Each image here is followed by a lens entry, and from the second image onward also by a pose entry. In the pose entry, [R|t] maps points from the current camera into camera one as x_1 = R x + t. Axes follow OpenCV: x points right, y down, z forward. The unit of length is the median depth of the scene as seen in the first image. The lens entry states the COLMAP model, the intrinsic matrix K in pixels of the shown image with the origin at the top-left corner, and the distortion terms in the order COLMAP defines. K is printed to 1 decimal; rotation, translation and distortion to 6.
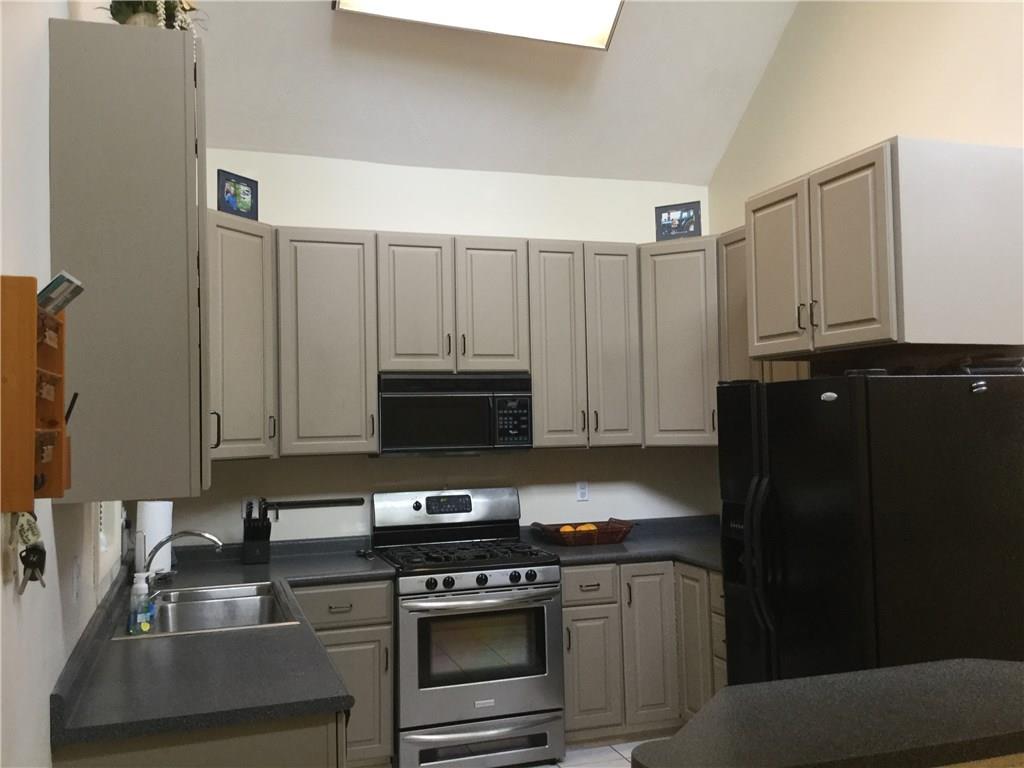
lens RADIAL K [[906.5, 0, 512.4], [0, 906.5, 382.7], [0, 0, 1]] dist [0.008843, -0.022594]
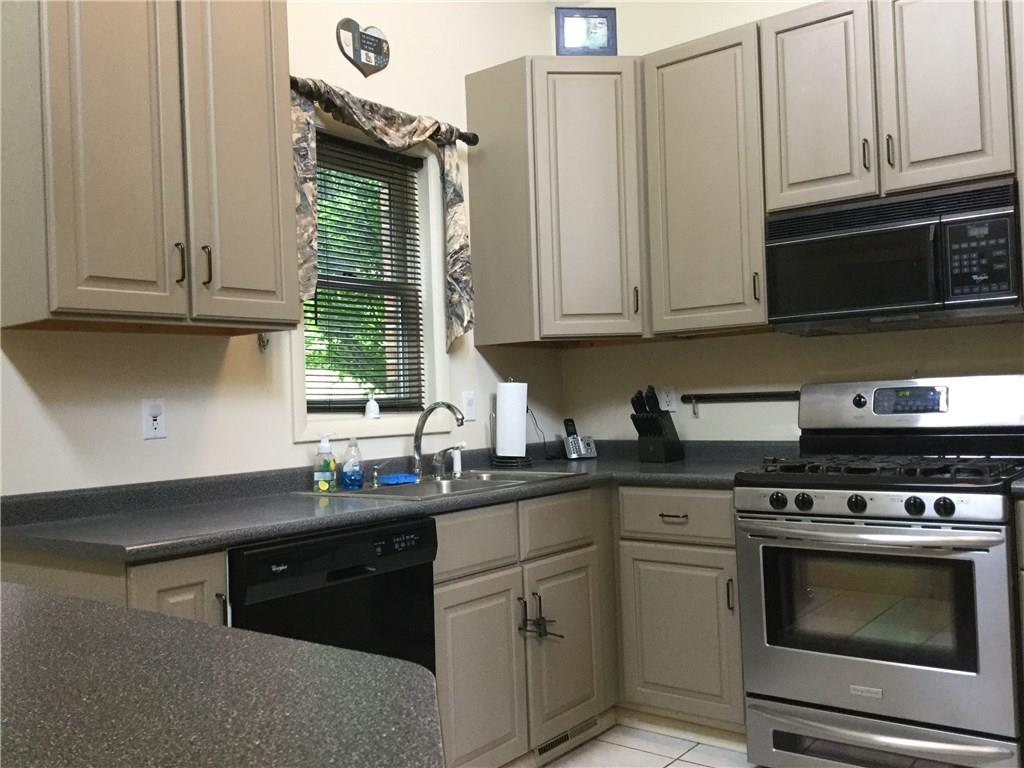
lens RADIAL K [[906.5, 0, 493.7], [0, 906.5, 404.6], [0, 0, 1]] dist [0.008843, -0.022594]
pose [[0.527656, 0.004139, -0.849448, 0.357892], [0.061725, 0.997158, 0.043200, 0.096580], [0.847213, -0.075227, 0.525900, 0.417692]]
